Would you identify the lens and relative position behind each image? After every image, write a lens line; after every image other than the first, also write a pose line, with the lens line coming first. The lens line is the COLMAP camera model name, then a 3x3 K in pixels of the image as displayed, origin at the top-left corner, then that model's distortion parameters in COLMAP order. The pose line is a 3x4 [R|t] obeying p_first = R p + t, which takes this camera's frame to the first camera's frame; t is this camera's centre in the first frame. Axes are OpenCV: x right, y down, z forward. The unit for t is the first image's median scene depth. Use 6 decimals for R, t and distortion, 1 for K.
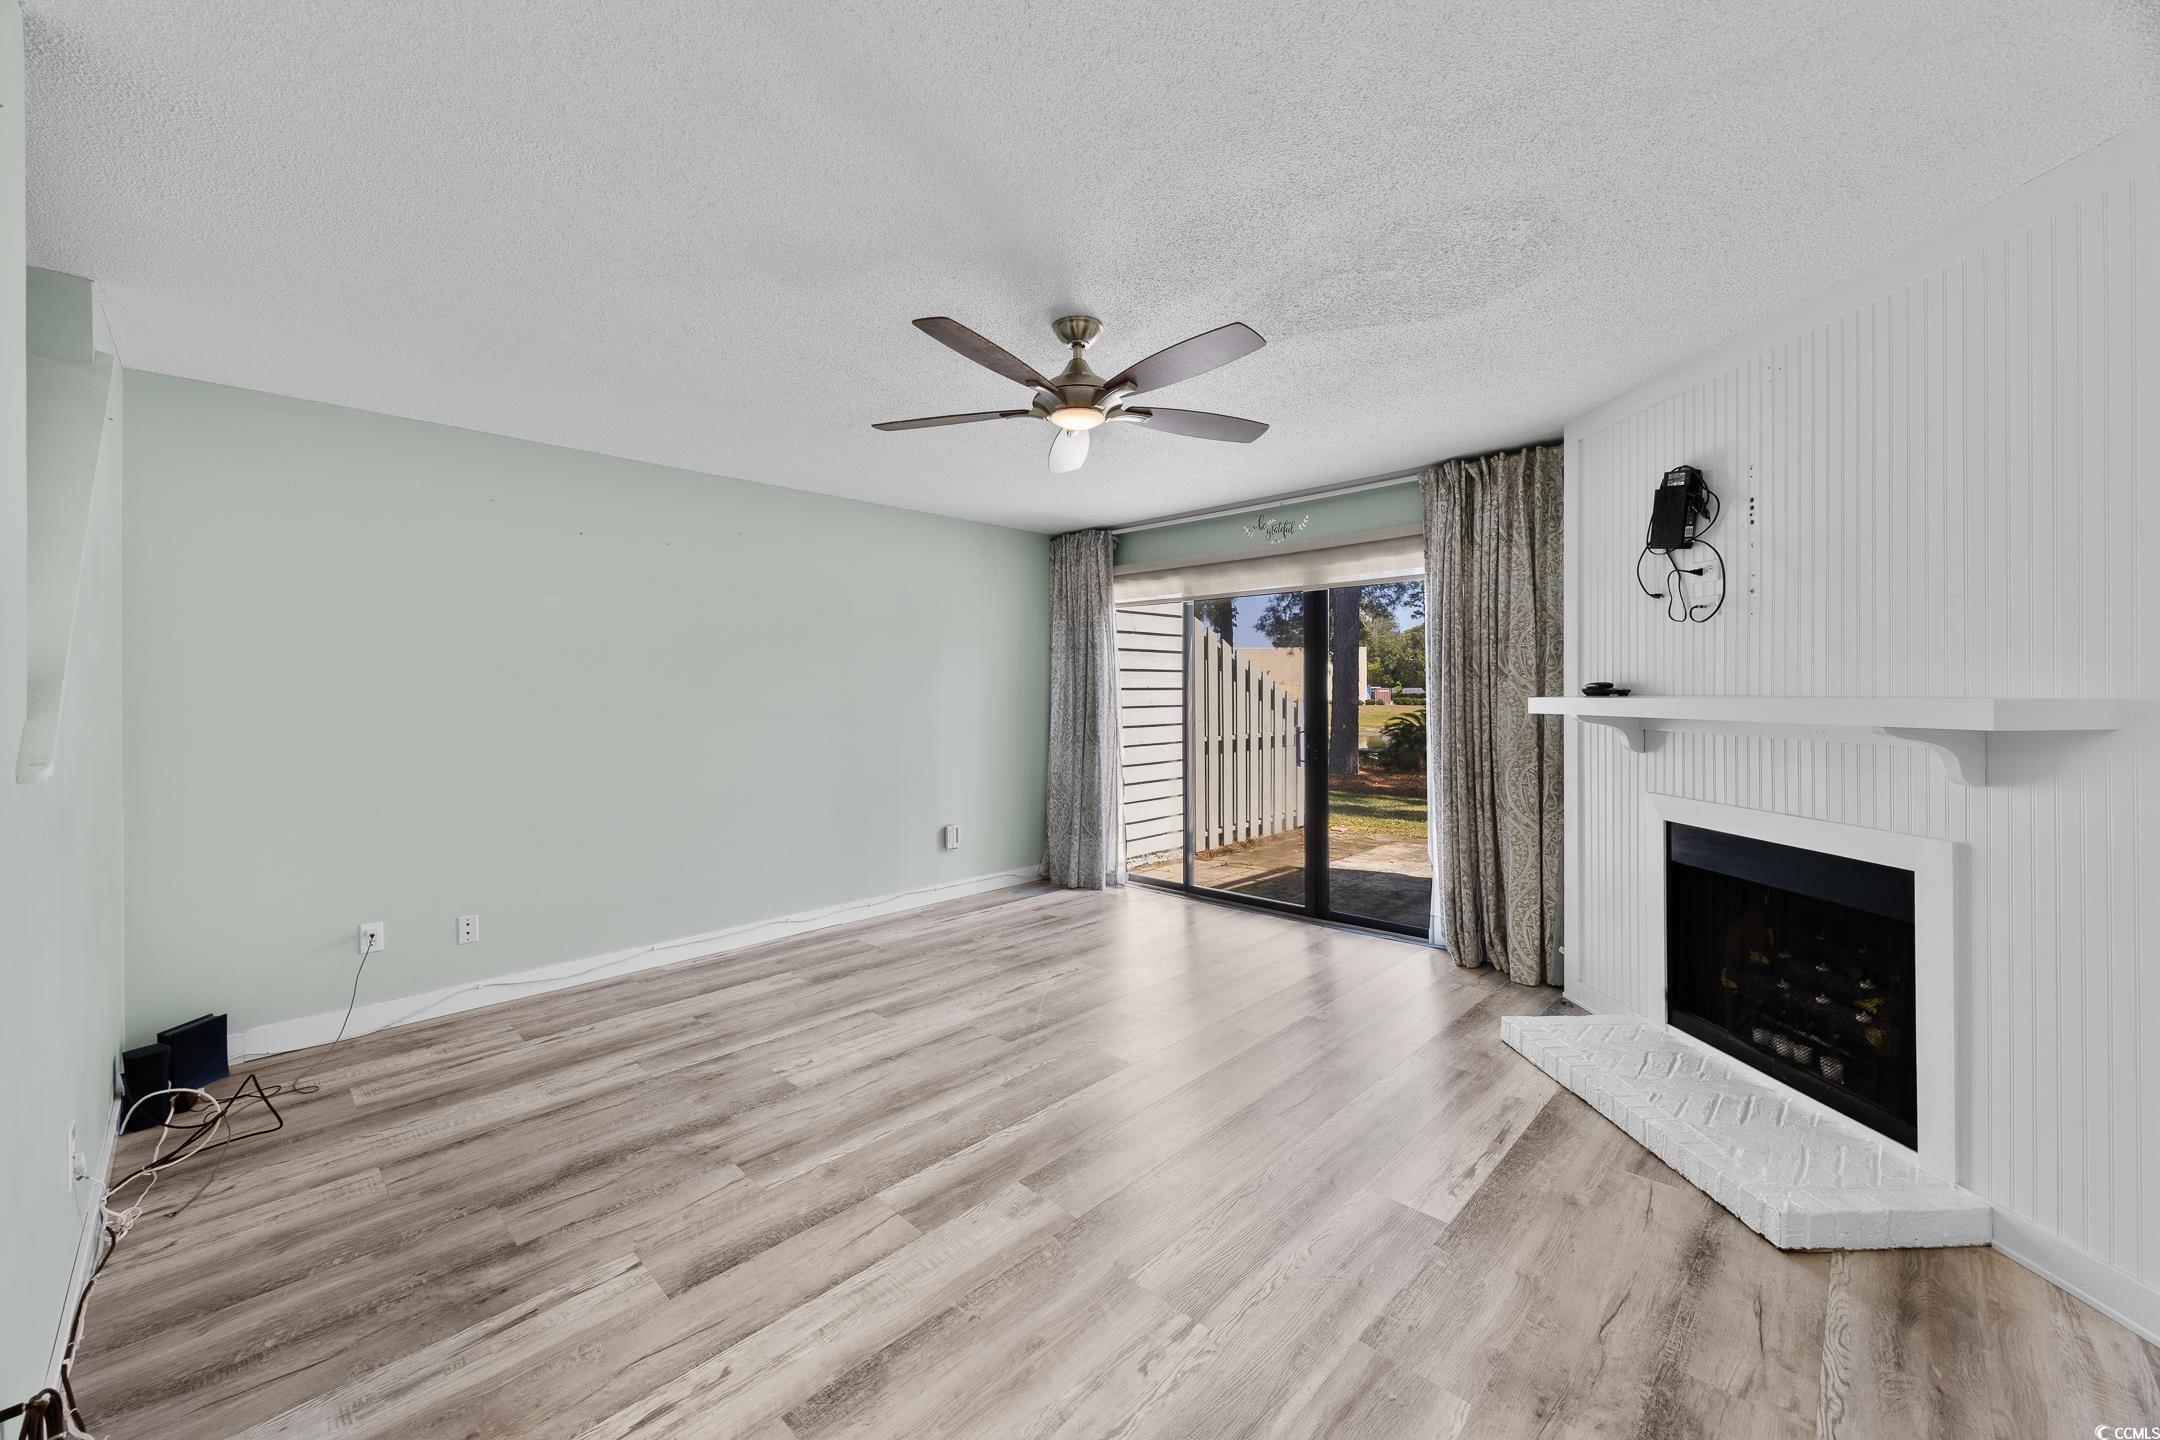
lens RADIAL K [[872.8, 0, 1074.7], [0, 872.8, 697.5], [0, 0, 1]] dist [0.003235, -0.000575]
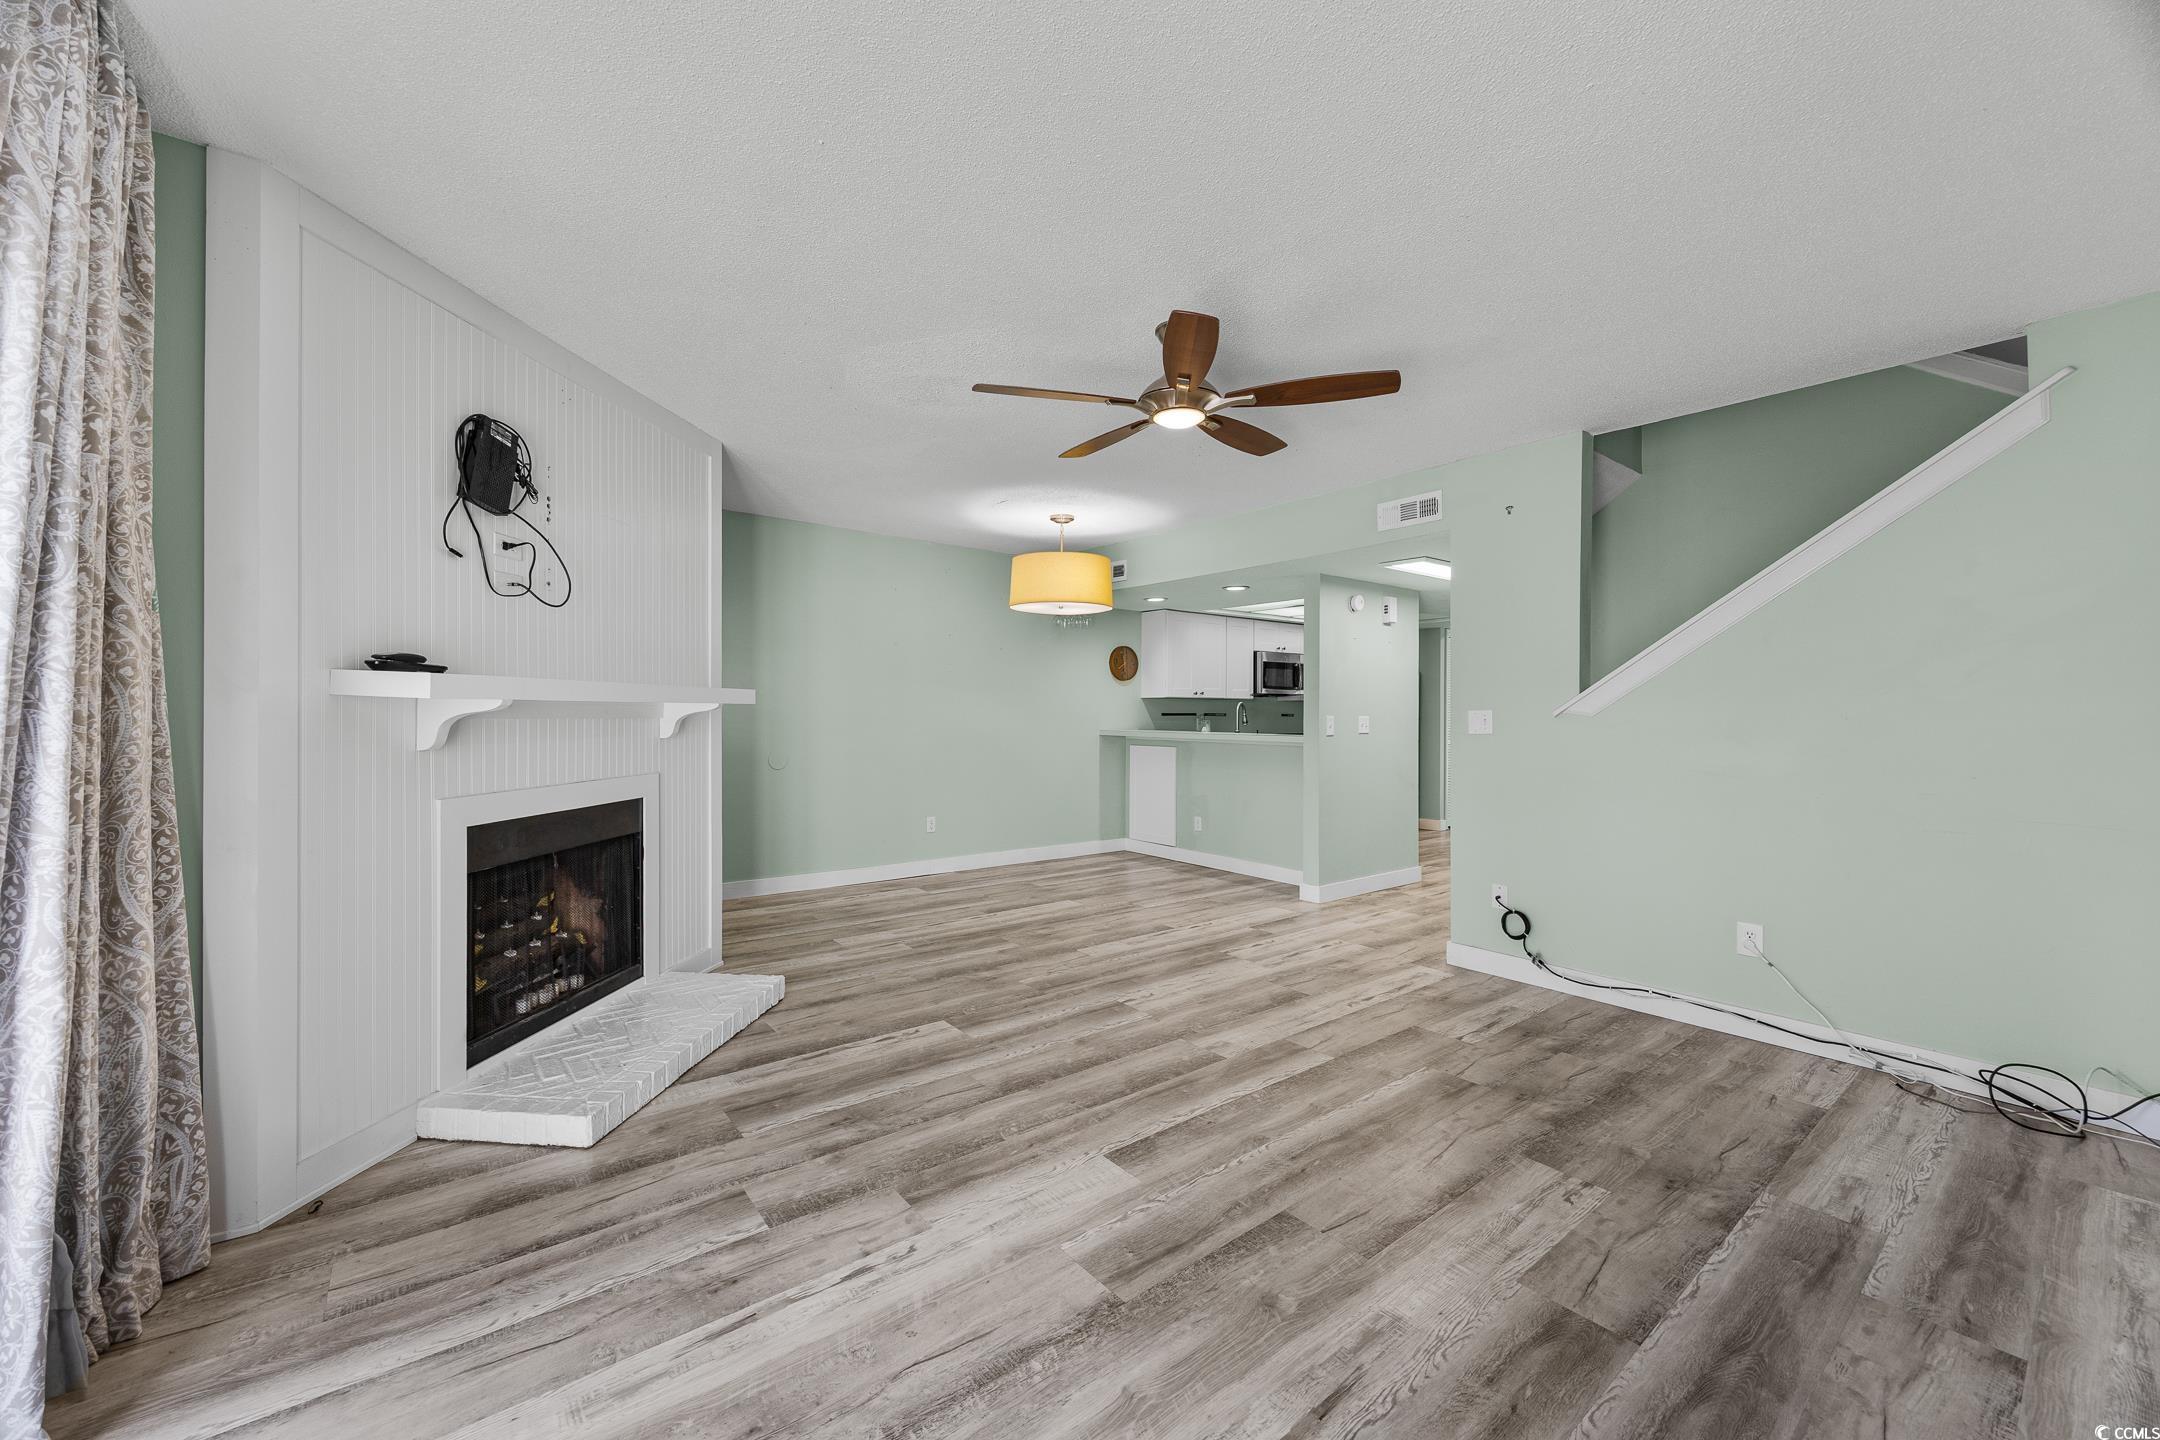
lens RADIAL K [[872.8, 0, 1083.3], [0, 872.8, 715.1], [0, 0, 1]] dist [0.003235, -0.000575]
pose [[-0.992822, 0.001540, 0.119595, -0.008229], [0.002209, 0.999983, 0.005464, 0.035944], [-0.119584, 0.005689, -0.992808, 1.994946]]
